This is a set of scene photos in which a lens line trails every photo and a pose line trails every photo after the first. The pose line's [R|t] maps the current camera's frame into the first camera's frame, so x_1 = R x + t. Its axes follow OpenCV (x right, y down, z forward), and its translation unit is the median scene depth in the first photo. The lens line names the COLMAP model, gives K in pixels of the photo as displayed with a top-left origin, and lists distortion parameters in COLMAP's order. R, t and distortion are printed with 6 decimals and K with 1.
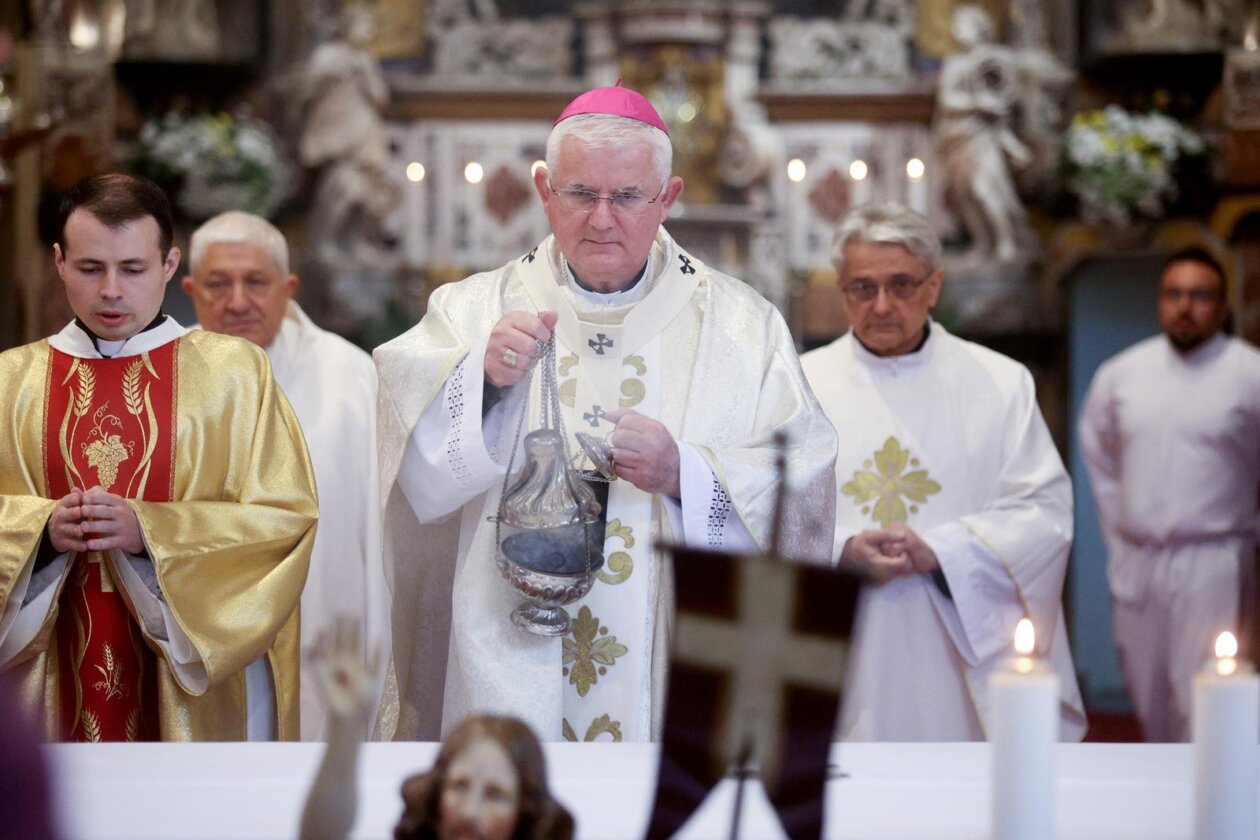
lens RADIAL K [[4170.9, 0, 628.6], [0, 4170.9, 419.7], [0, 0, 1]] dist [0.114998, 0.000000]
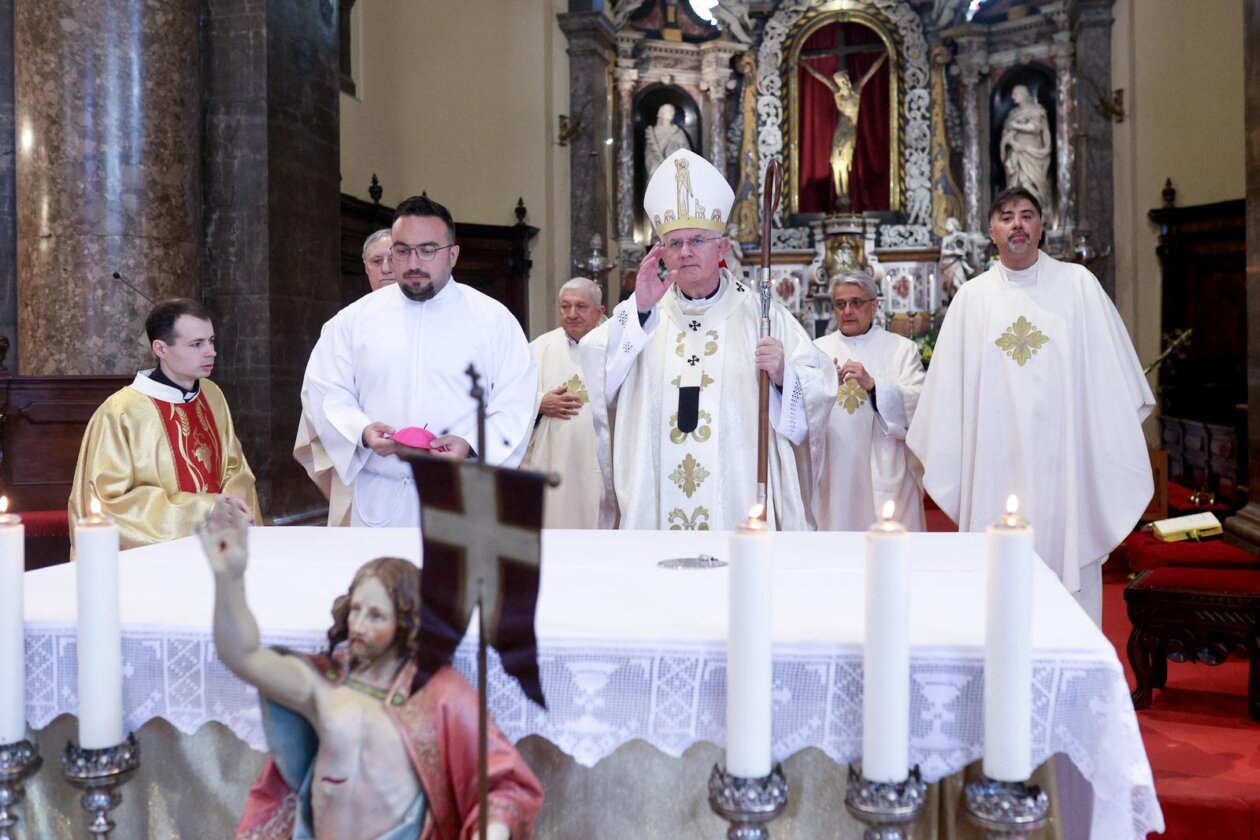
lens RADIAL K [[1290.2, 0, 675.9], [0, 1290.2, 395.8], [0, 0, 1]] dist [-0.039853, 0.000000]
pose [[0.987656, -0.010208, -0.156308, 0.033544], [0.013312, 0.999734, 0.018823, 0.000664], [0.156074, -0.020672, 0.987529, 0.126786]]
